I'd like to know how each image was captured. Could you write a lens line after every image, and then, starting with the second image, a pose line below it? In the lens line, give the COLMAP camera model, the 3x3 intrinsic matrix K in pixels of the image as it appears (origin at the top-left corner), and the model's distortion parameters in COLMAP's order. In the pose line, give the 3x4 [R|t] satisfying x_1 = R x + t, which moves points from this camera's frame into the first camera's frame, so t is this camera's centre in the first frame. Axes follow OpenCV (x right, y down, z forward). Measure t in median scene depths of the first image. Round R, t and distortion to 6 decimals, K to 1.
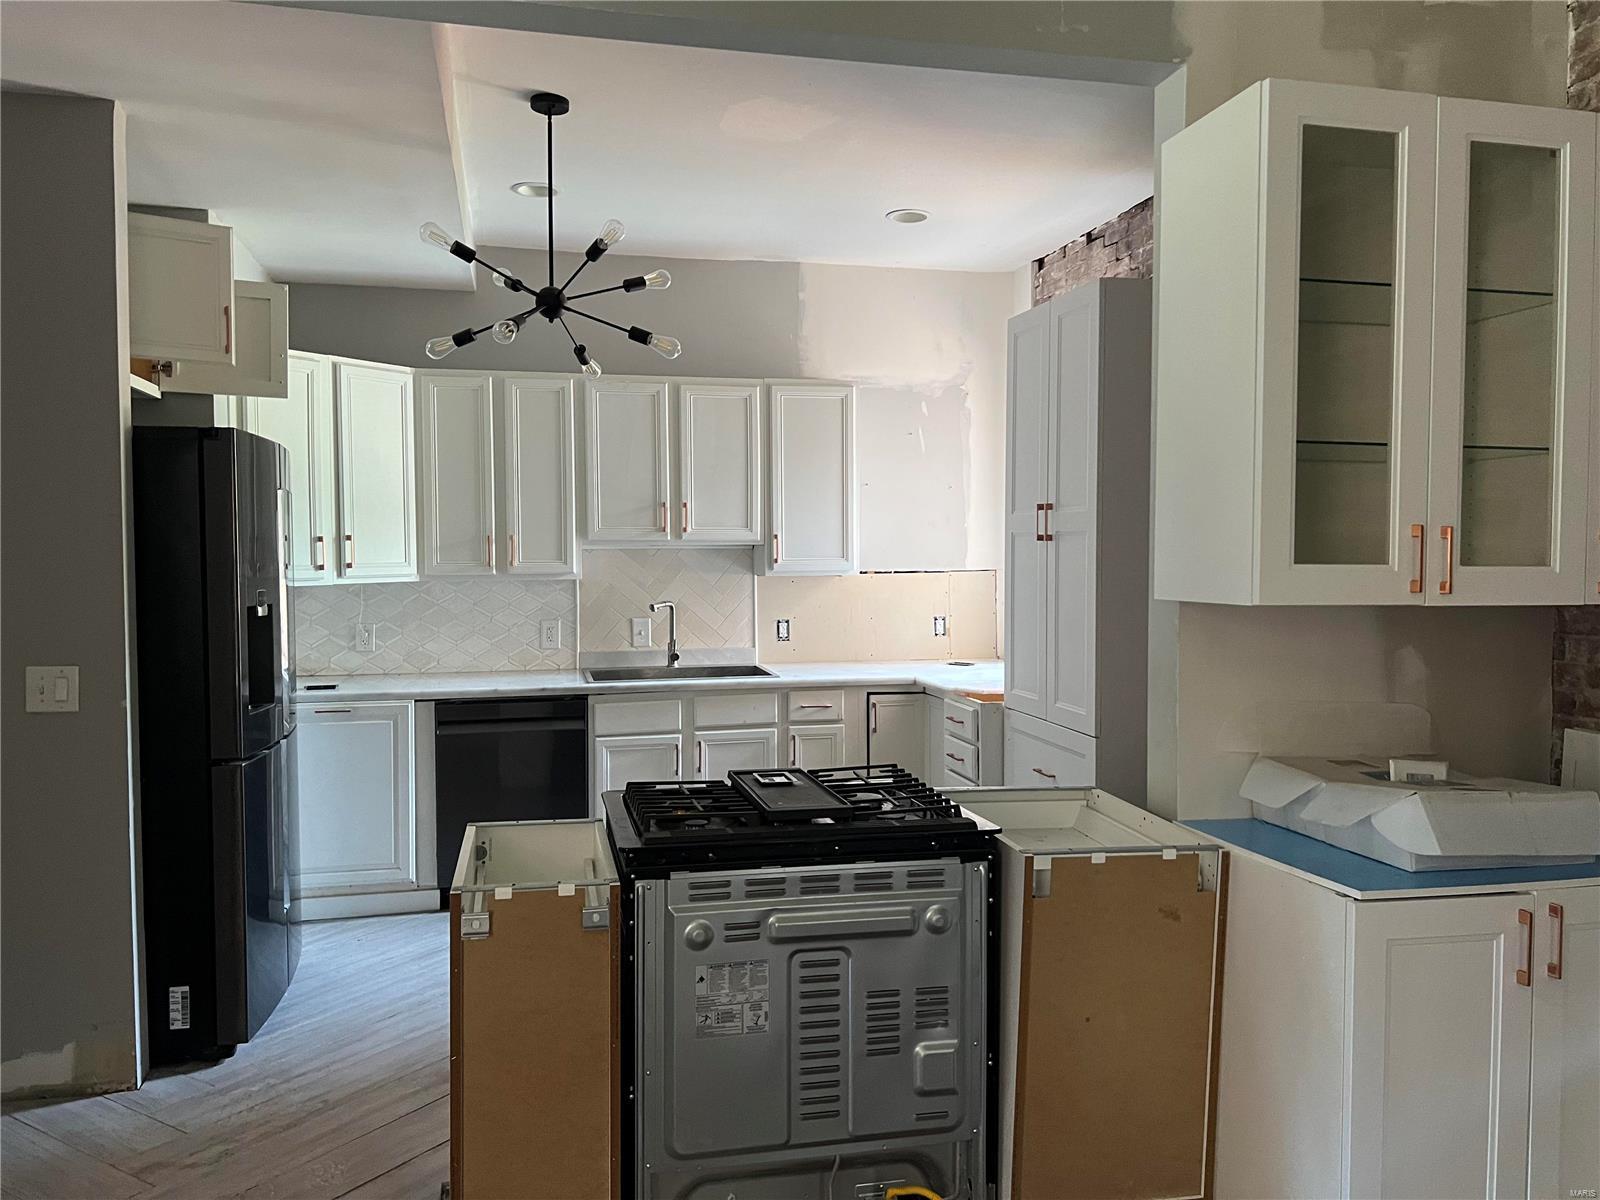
lens RADIAL K [[1196.8, 0, 800.1], [0, 1196.8, 598.6], [0, 0, 1]] dist [0.031394, -0.031906]
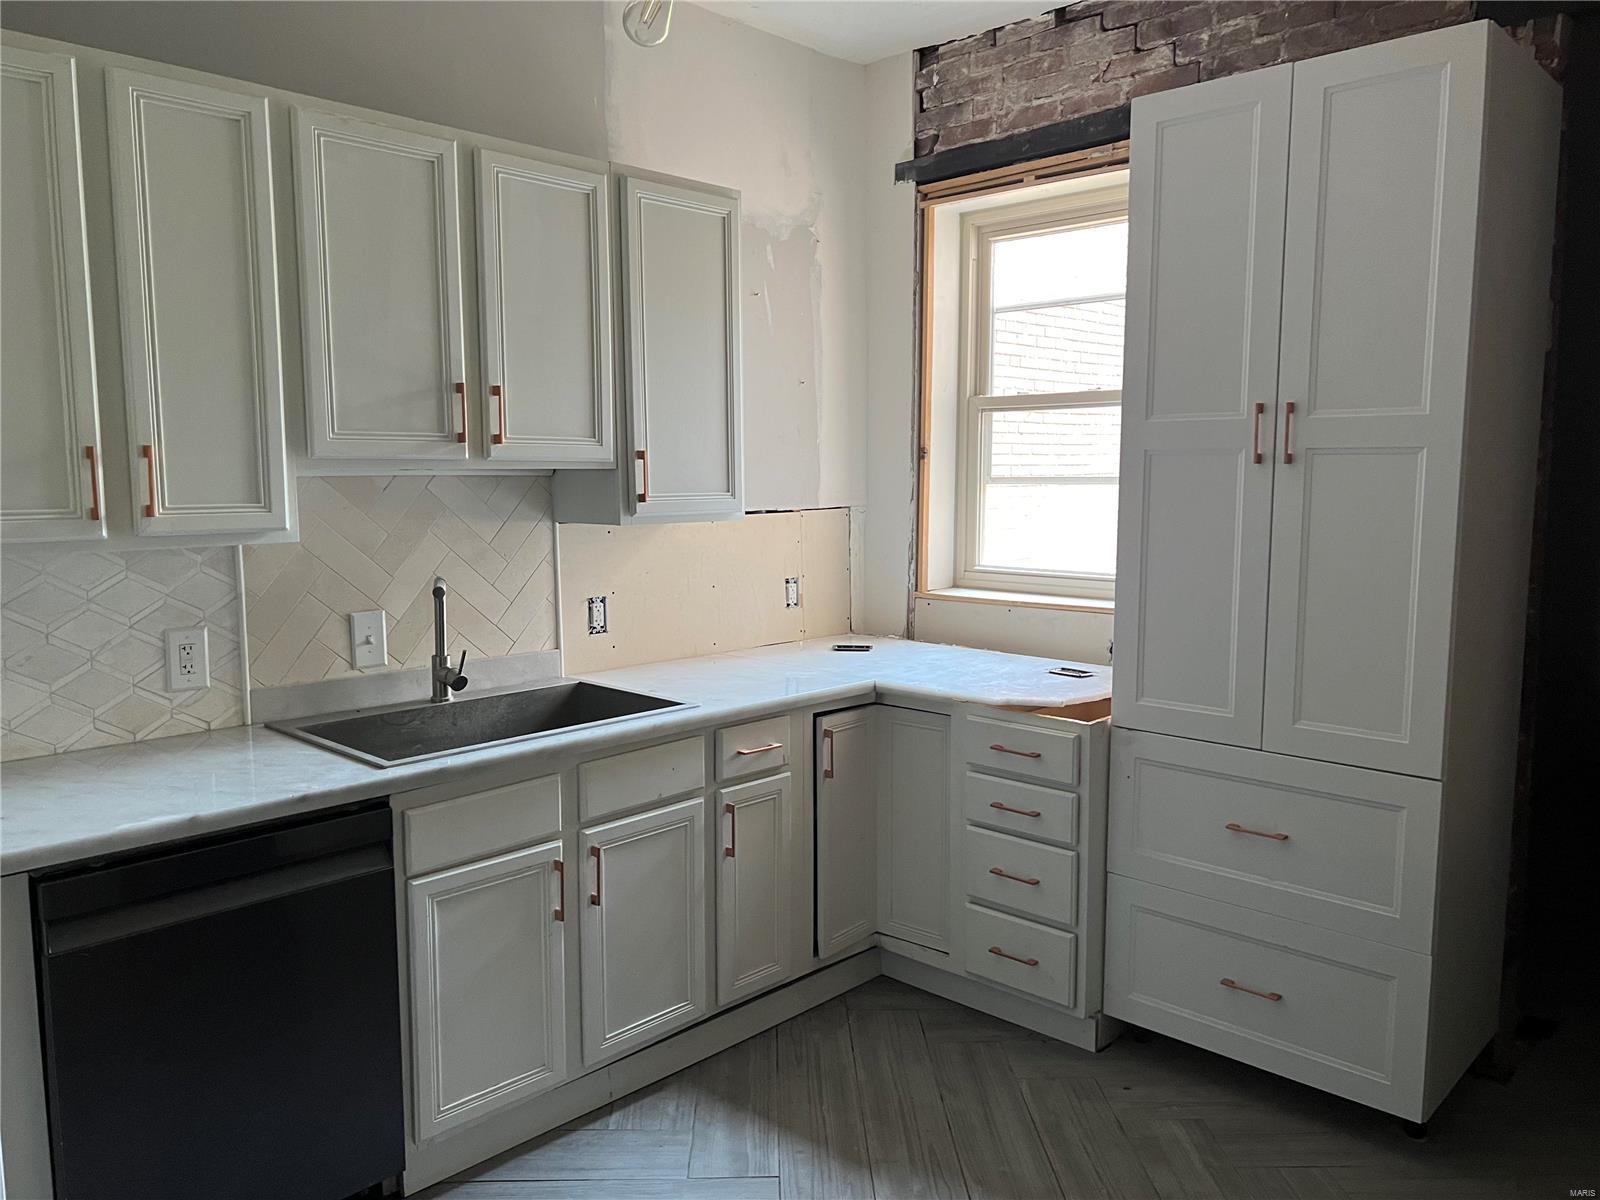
lens RADIAL K [[1196.8, 0, 800.7], [0, 1196.8, 608.6], [0, 0, 1]] dist [0.031394, -0.031906]
pose [[0.830882, -0.062301, 0.552950, -0.277425], [0.022130, 0.996626, 0.079036, -0.022812], [-0.556008, -0.053433, 0.829457, 0.492707]]
